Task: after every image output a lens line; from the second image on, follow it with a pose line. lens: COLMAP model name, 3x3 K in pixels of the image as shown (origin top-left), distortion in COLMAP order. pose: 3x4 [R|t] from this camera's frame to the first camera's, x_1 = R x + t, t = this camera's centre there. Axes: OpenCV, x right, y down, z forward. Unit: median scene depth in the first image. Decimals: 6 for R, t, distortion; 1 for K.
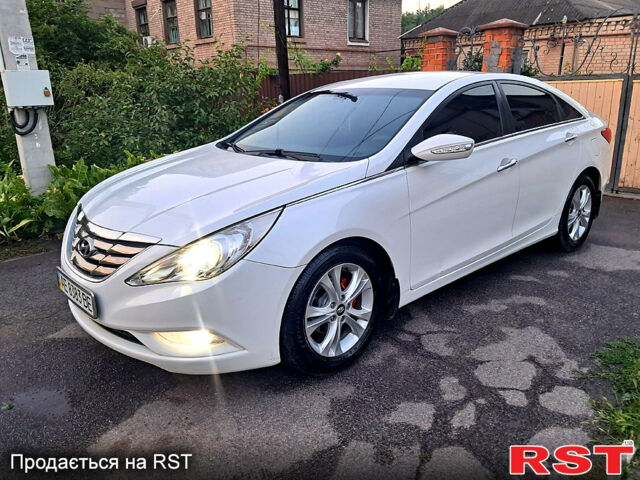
lens RADIAL K [[507.3, 0, 319.1], [0, 507.3, 235.6], [0, 0, 1]] dist [-0.001297, -0.004504]
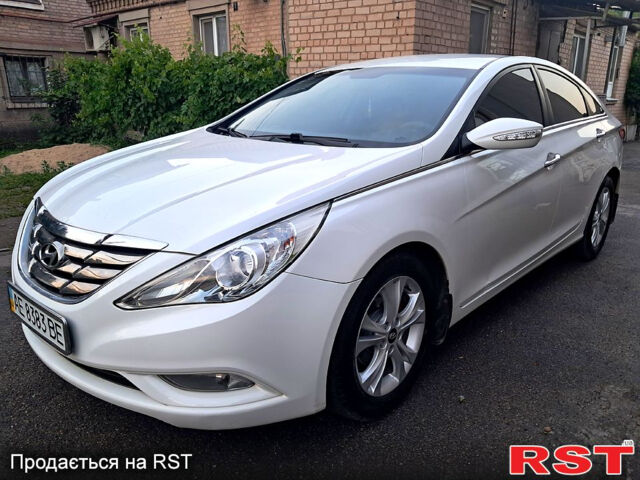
lens RADIAL K [[507.3, 0, 321.0], [0, 507.3, 243.9], [0, 0, 1]] dist [-0.001297, -0.004504]
pose [[0.994477, 0.003264, 0.104908, -0.152086], [-0.003891, 0.999976, 0.005776, 0.001787], [-0.104887, -0.006152, 0.994465, 0.236301]]
